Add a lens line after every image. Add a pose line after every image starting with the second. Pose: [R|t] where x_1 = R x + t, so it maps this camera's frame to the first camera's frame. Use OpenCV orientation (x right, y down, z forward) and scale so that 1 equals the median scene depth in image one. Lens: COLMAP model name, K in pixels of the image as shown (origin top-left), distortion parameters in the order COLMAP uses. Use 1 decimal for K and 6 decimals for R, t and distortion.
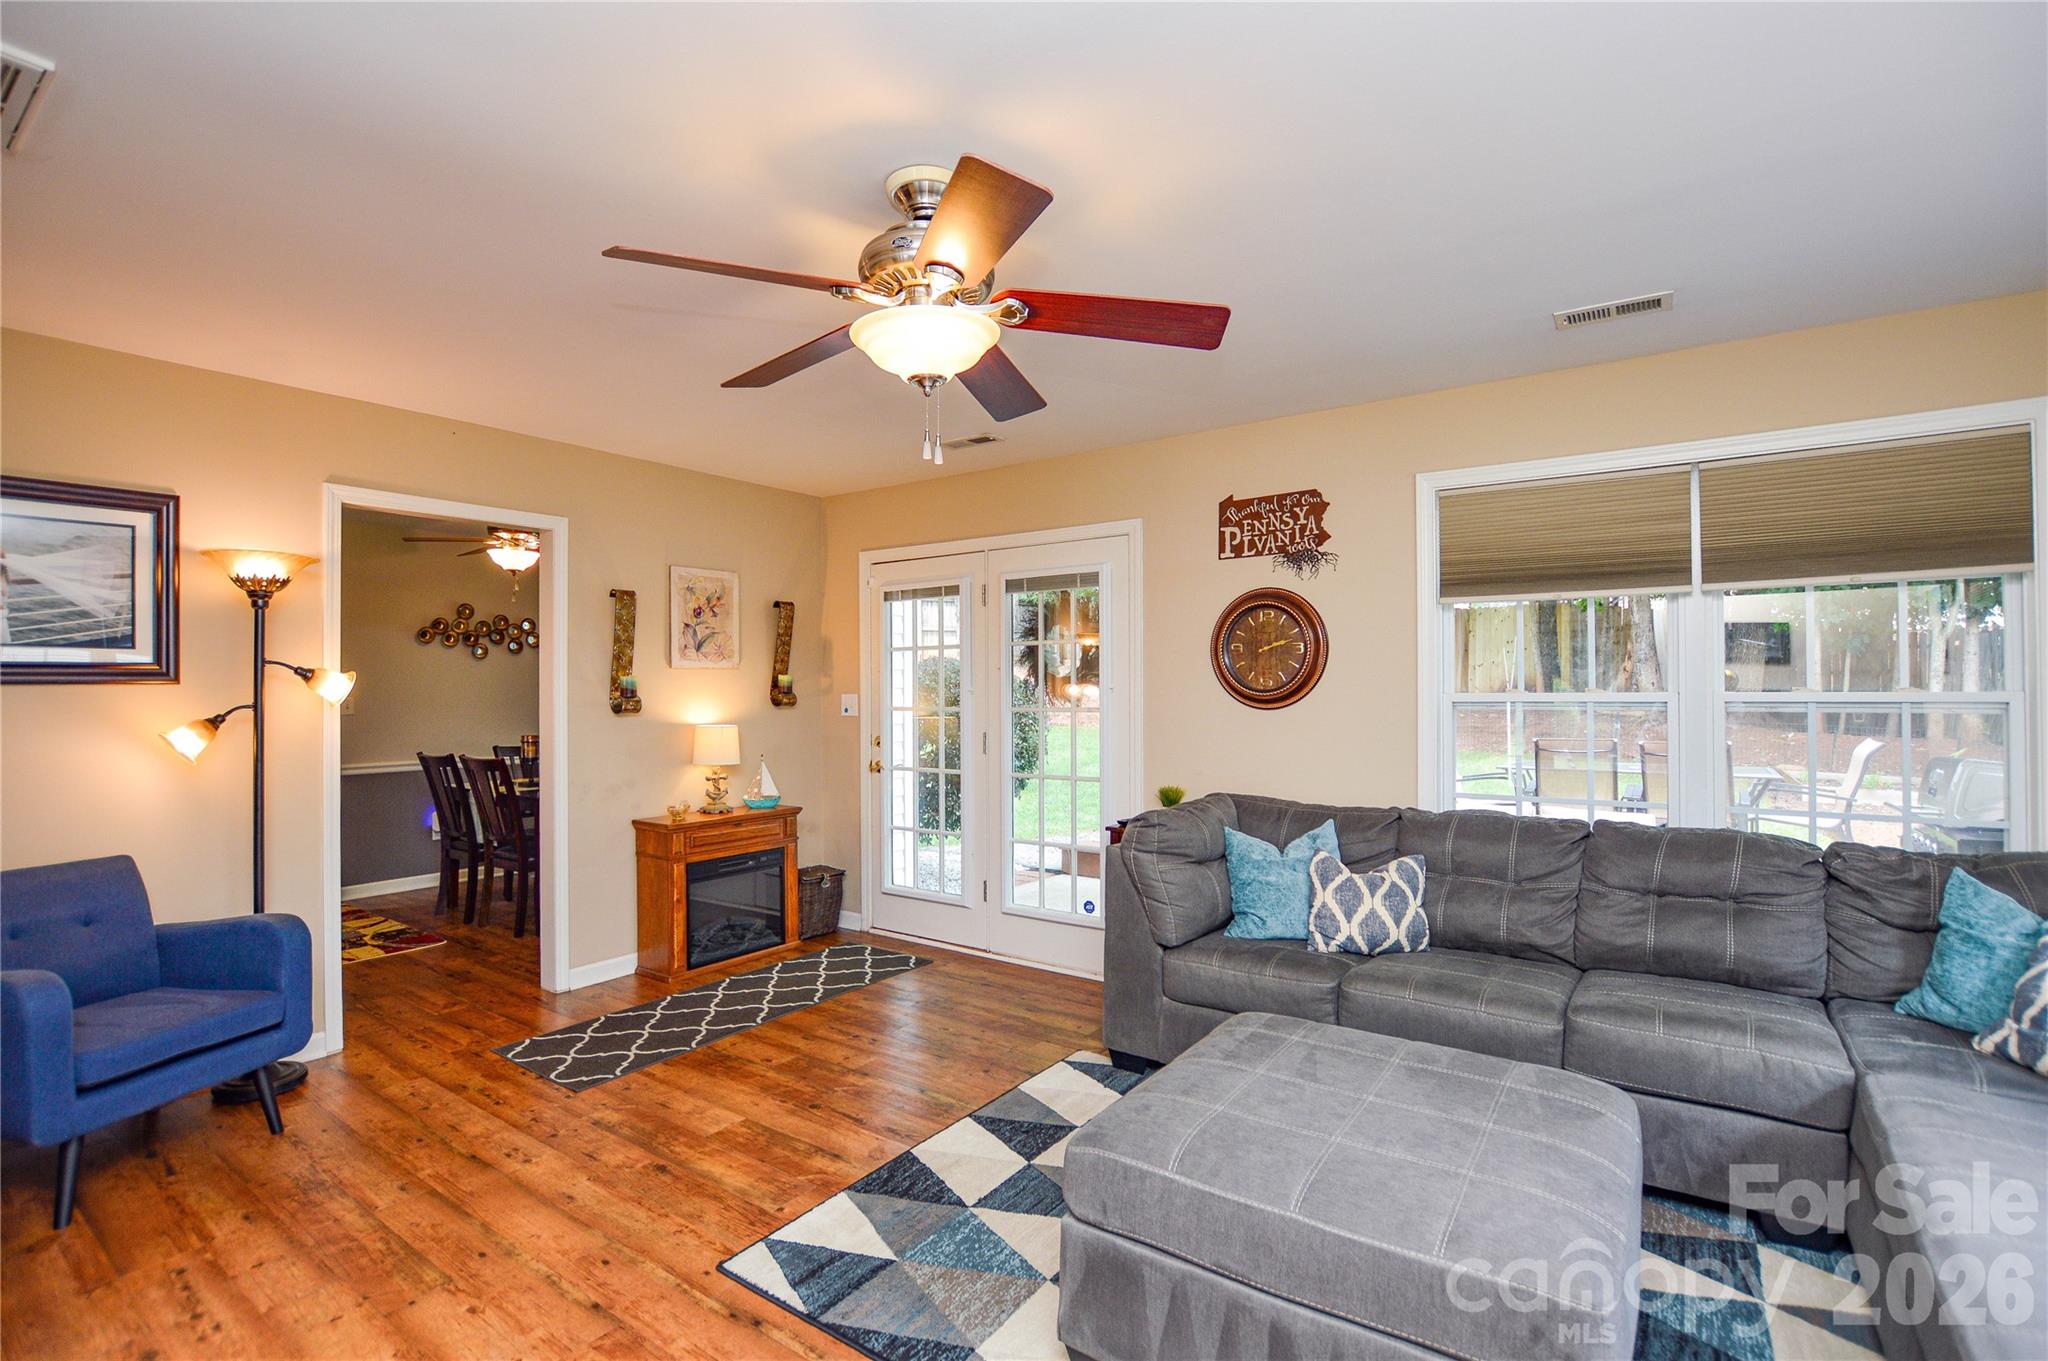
lens RADIAL K [[961.8, 0, 1012.1], [0, 961.8, 684.8], [0, 0, 1]] dist [-0.048681, 0.013315]
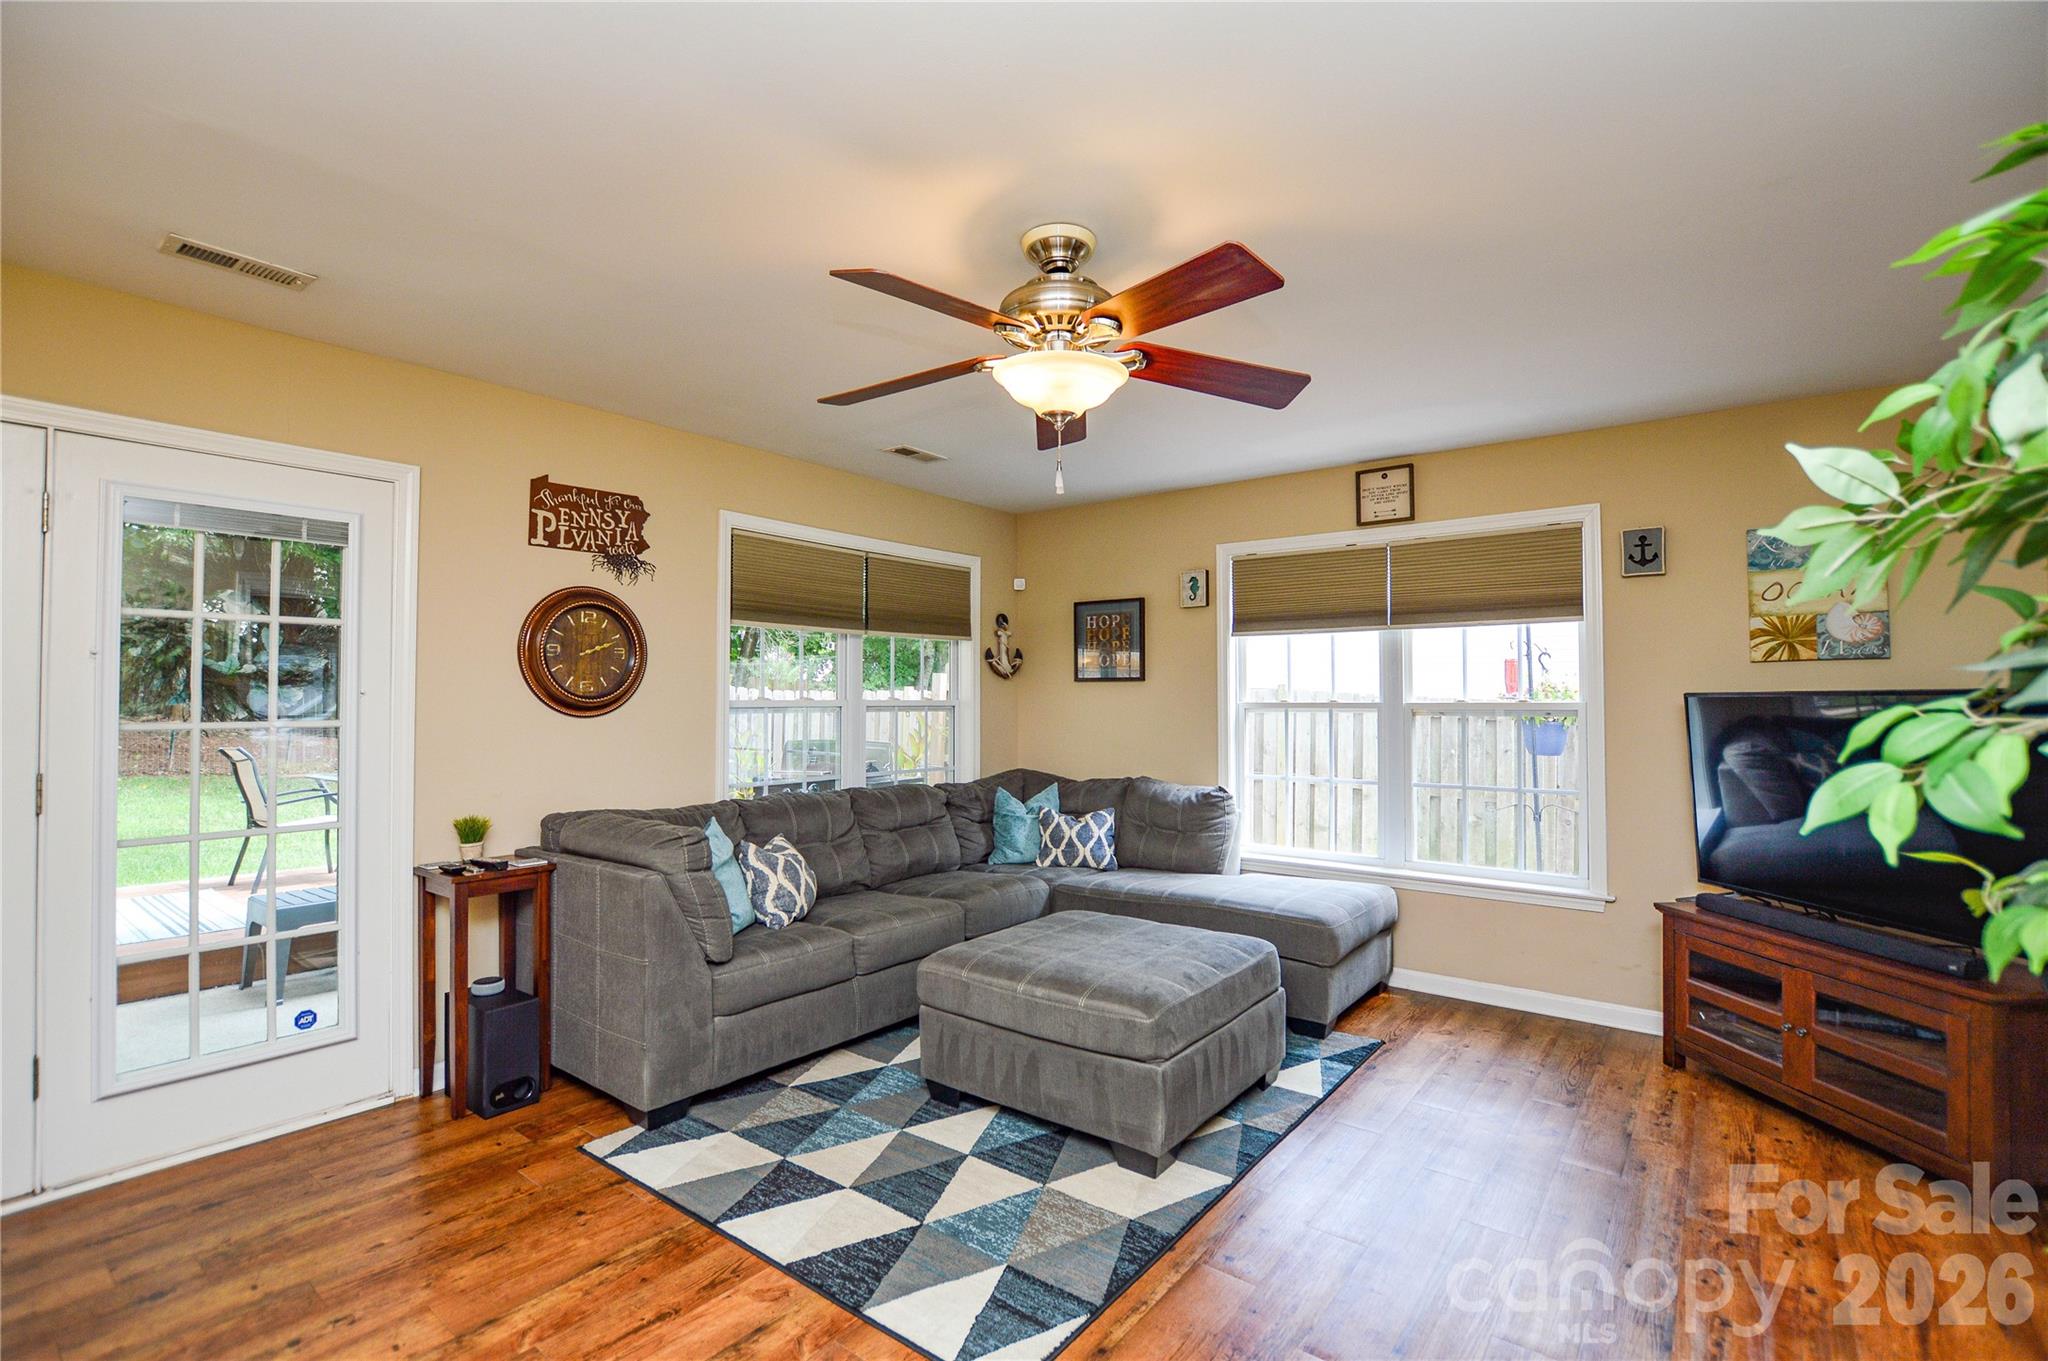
lens RADIAL K [[925.1, 0, 1063.6], [0, 925.1, 681.7], [0, 0, 1]] dist [-0.024459, 0.000832]
pose [[-0.002567, 0.020332, 0.999790, -0.662762], [-0.010300, 0.999740, -0.020357, 0.004755], [-0.999944, -0.010350, -0.002357, 0.567218]]
